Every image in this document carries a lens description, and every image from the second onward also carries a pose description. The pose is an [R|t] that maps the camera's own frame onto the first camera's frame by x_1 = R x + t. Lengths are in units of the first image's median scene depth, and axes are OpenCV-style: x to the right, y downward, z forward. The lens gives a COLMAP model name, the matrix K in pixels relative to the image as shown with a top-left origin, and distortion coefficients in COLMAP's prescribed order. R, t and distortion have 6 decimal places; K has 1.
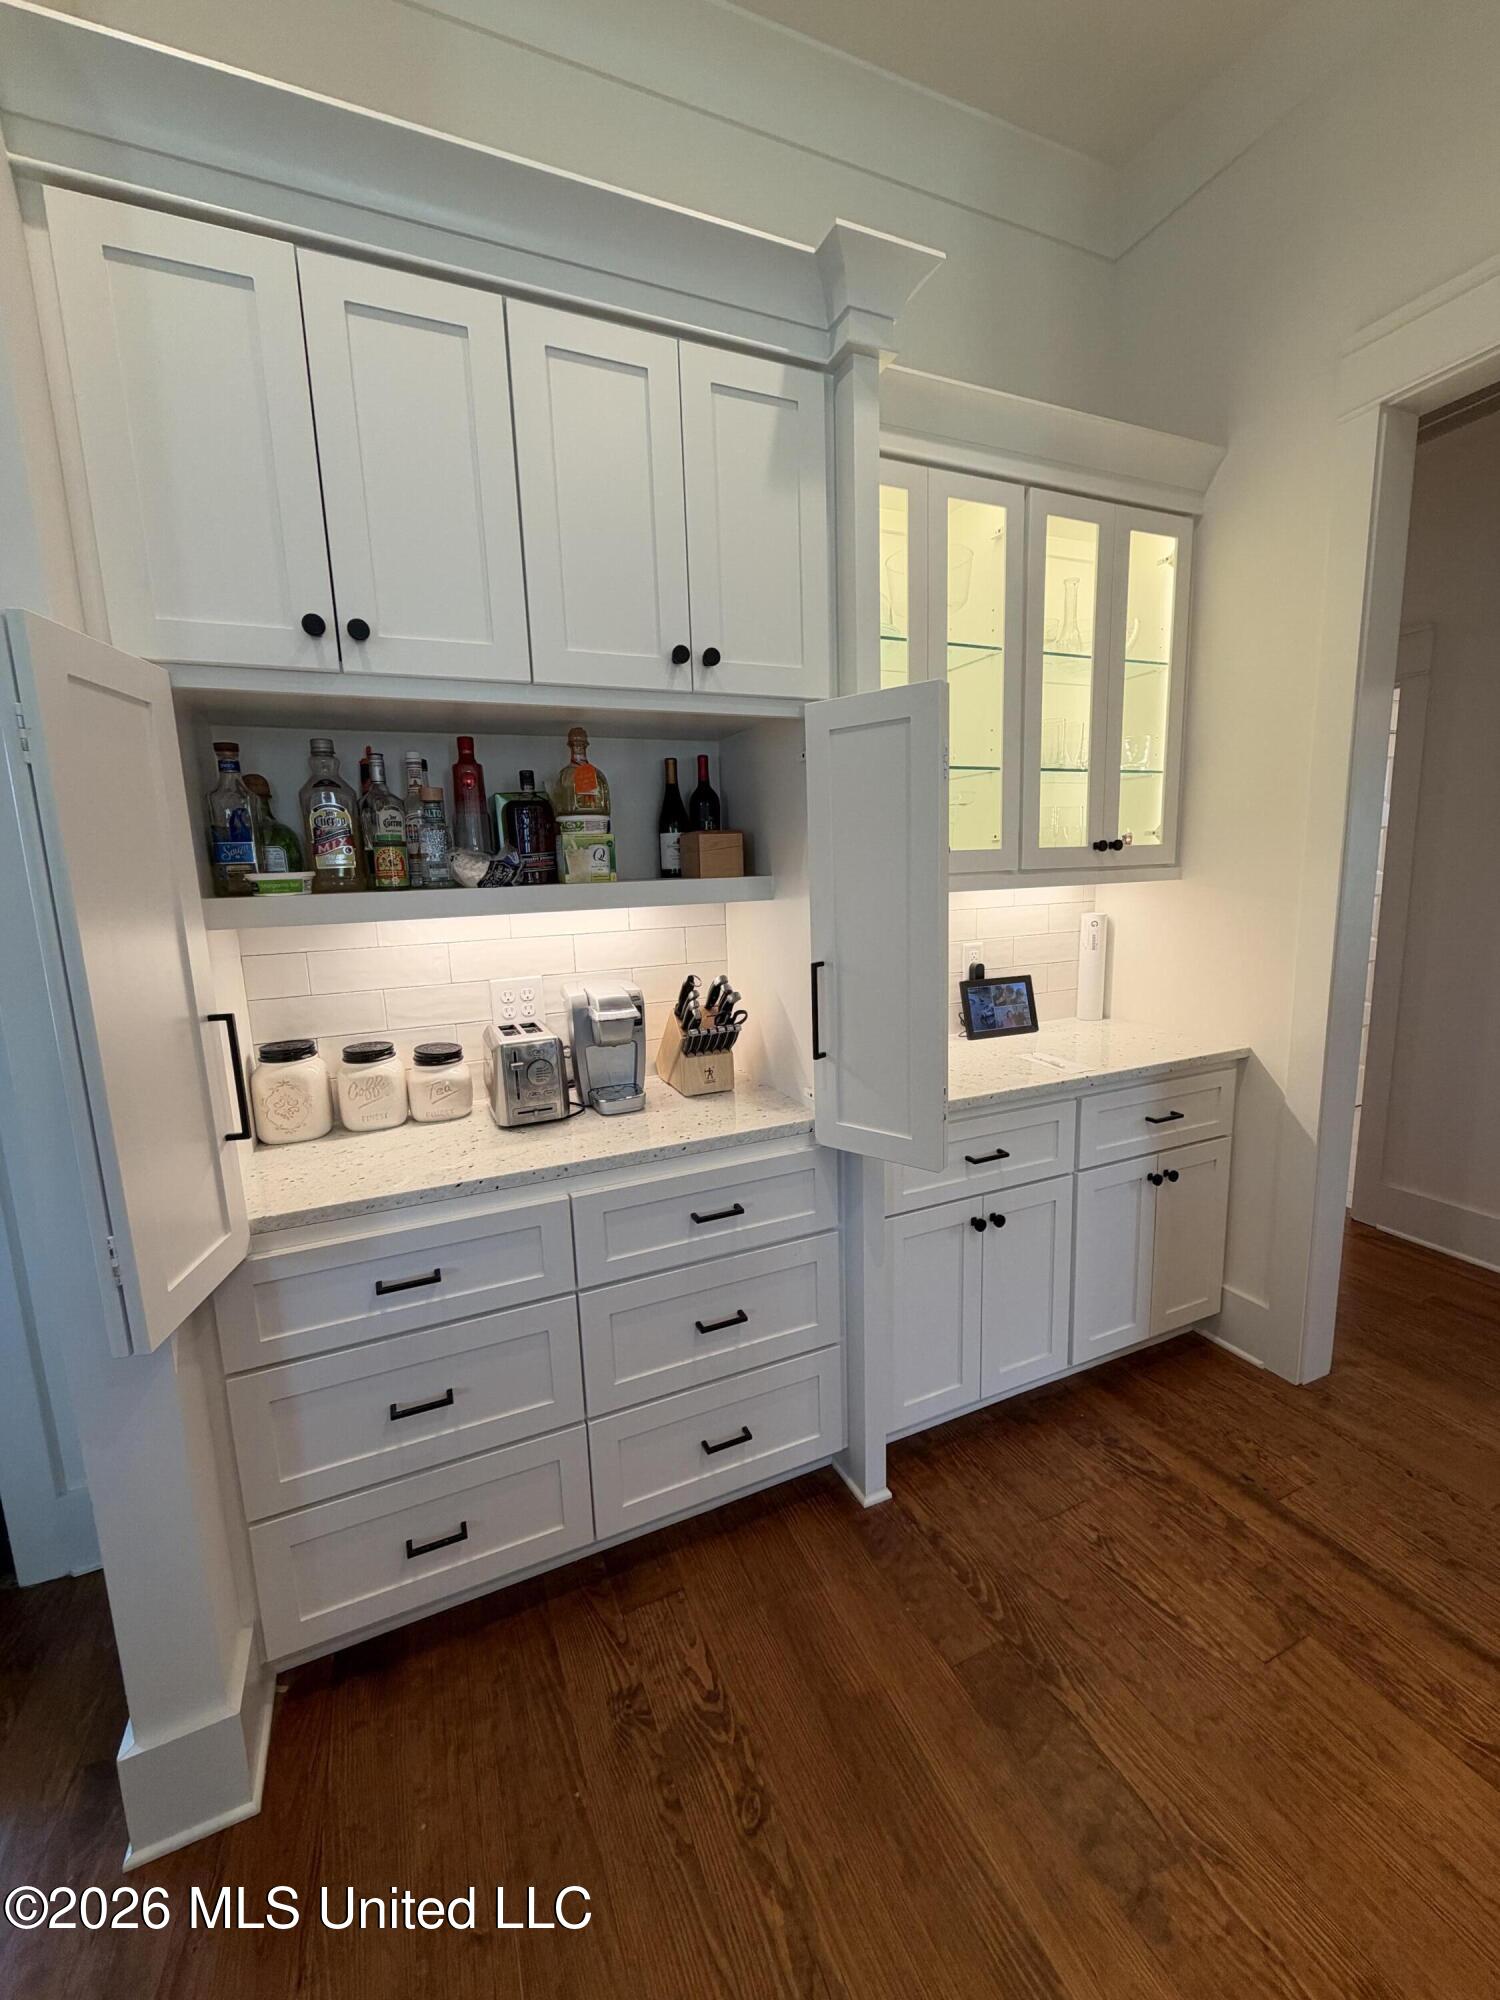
lens RADIAL K [[796.9, 0, 757.1], [0, 796.9, 997.7], [0, 0, 1]] dist [0.009495, -0.000070]
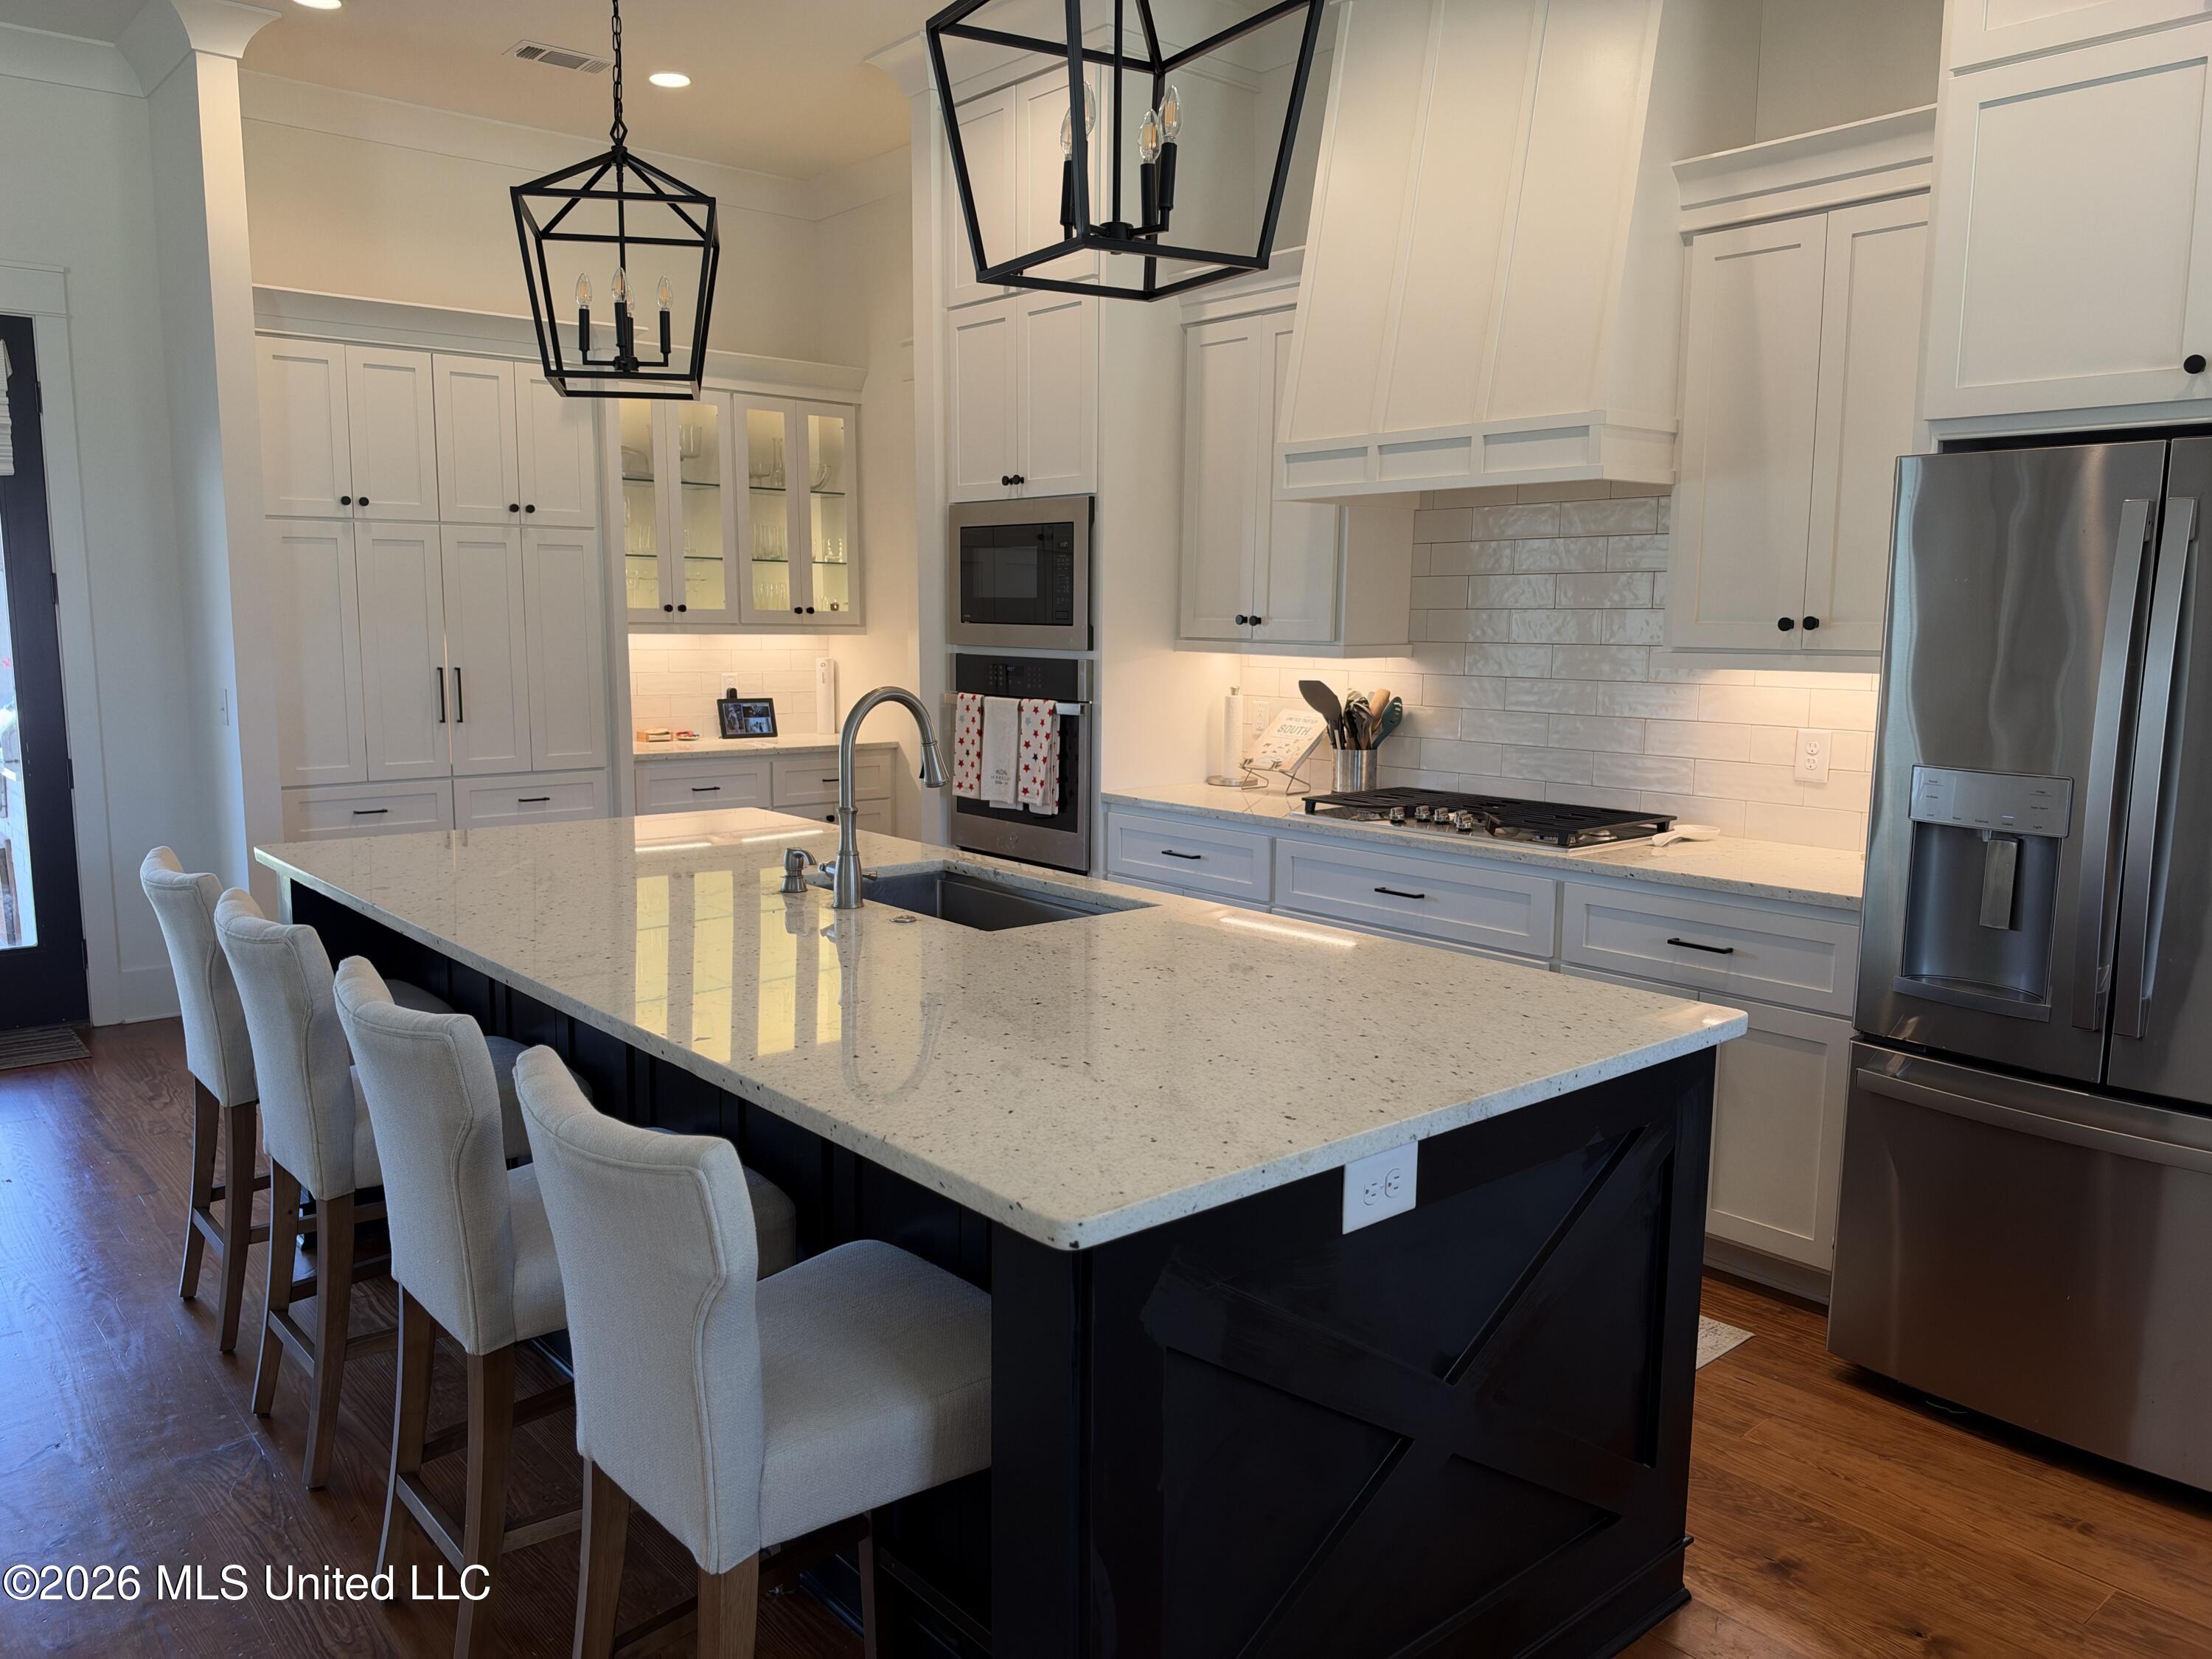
lens RADIAL K [[1594.0, 0, 1116.8], [0, 1594.0, 832.0], [0, 0, 1]] dist [0.179901, -0.323578]
pose [[0.957031, 0.001148, 0.289983, 0.114043], [0.007946, 0.999513, -0.030181, 0.352694], [-0.289876, 0.031189, 0.956556, -2.238109]]
